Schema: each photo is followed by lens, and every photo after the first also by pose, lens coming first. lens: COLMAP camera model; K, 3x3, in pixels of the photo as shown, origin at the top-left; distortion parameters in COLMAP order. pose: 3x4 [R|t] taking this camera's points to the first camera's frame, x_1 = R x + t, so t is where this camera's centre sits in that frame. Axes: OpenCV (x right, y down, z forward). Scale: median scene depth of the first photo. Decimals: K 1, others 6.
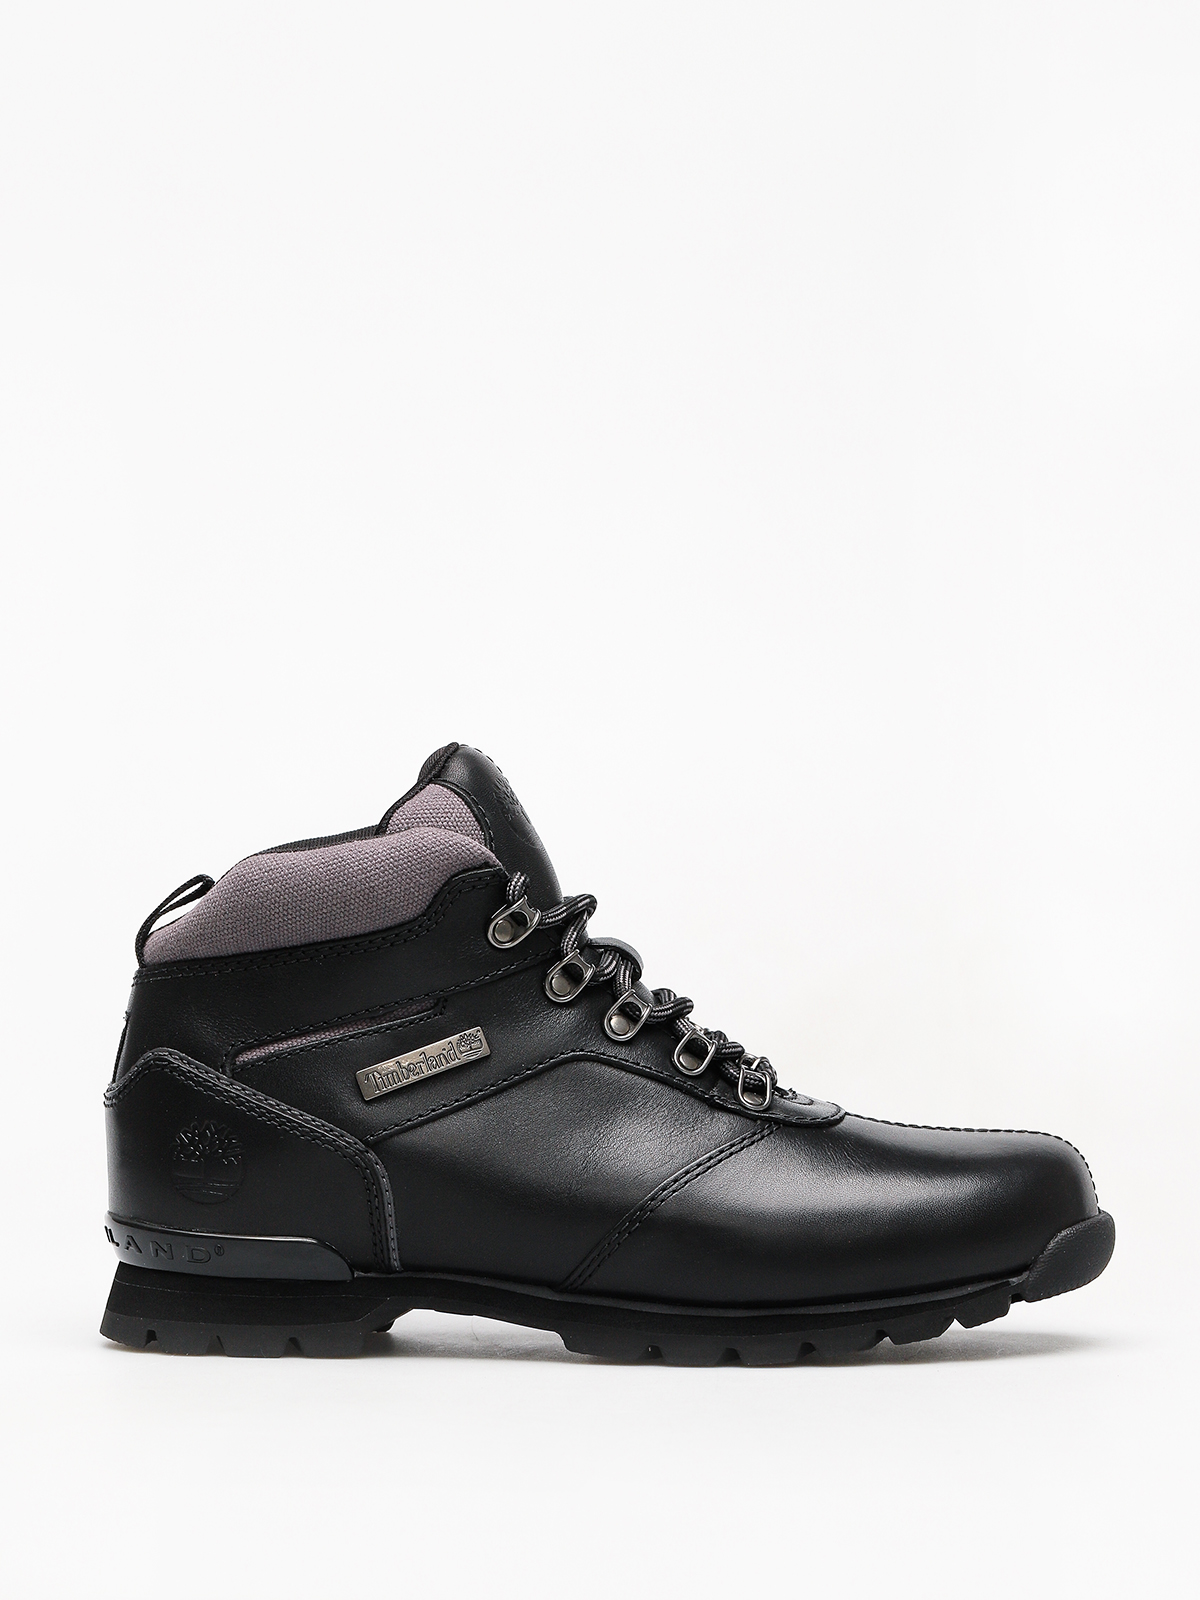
lens RADIAL K [[4510.6, 0, 600.0], [0, 4510.6, 800.0], [0, 0, 1]] dist [0.117655, -0.866785]
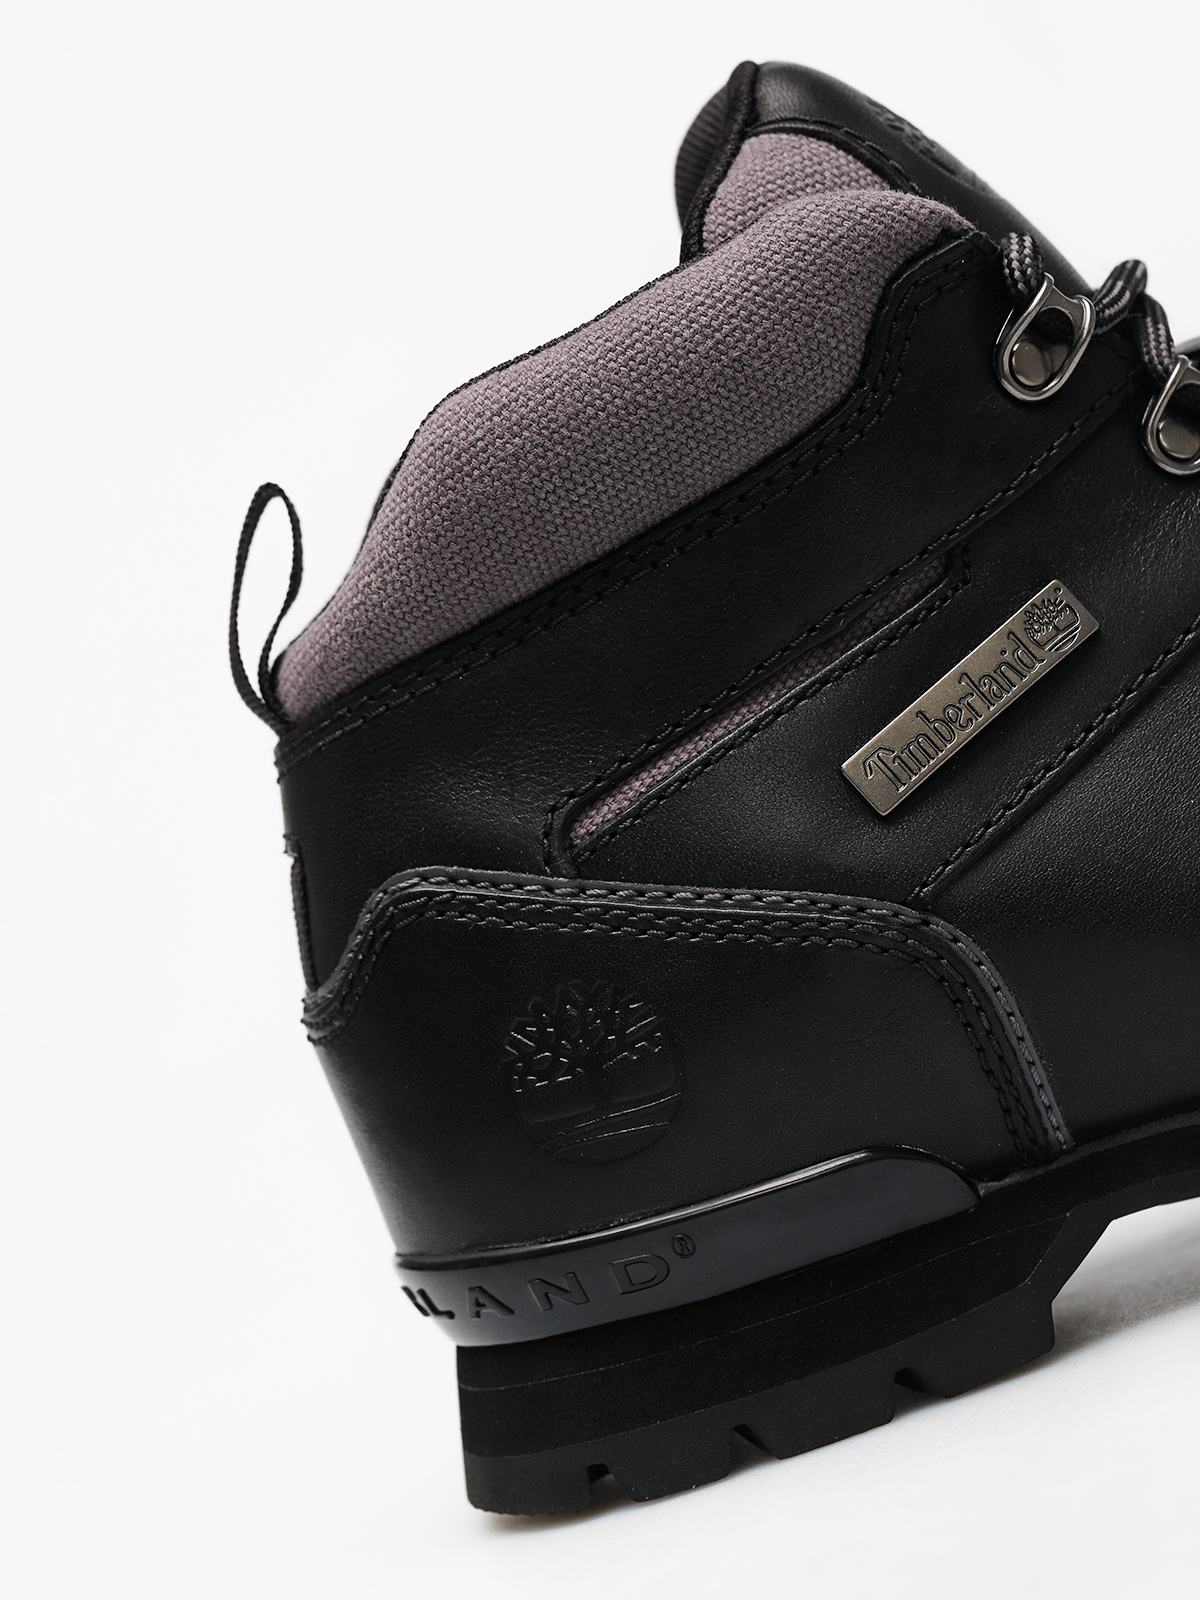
lens RADIAL K [[4432.8, 0, 600.0], [0, 4432.8, 800.0], [0, 0, 1]] dist [-0.159255, -1.214104]
pose [[0.936624, -0.343753, 0.067604, -0.106645], [0.343116, 0.939054, 0.021189, 0.045854], [-0.070767, 0.003350, 0.997487, 0.561594]]
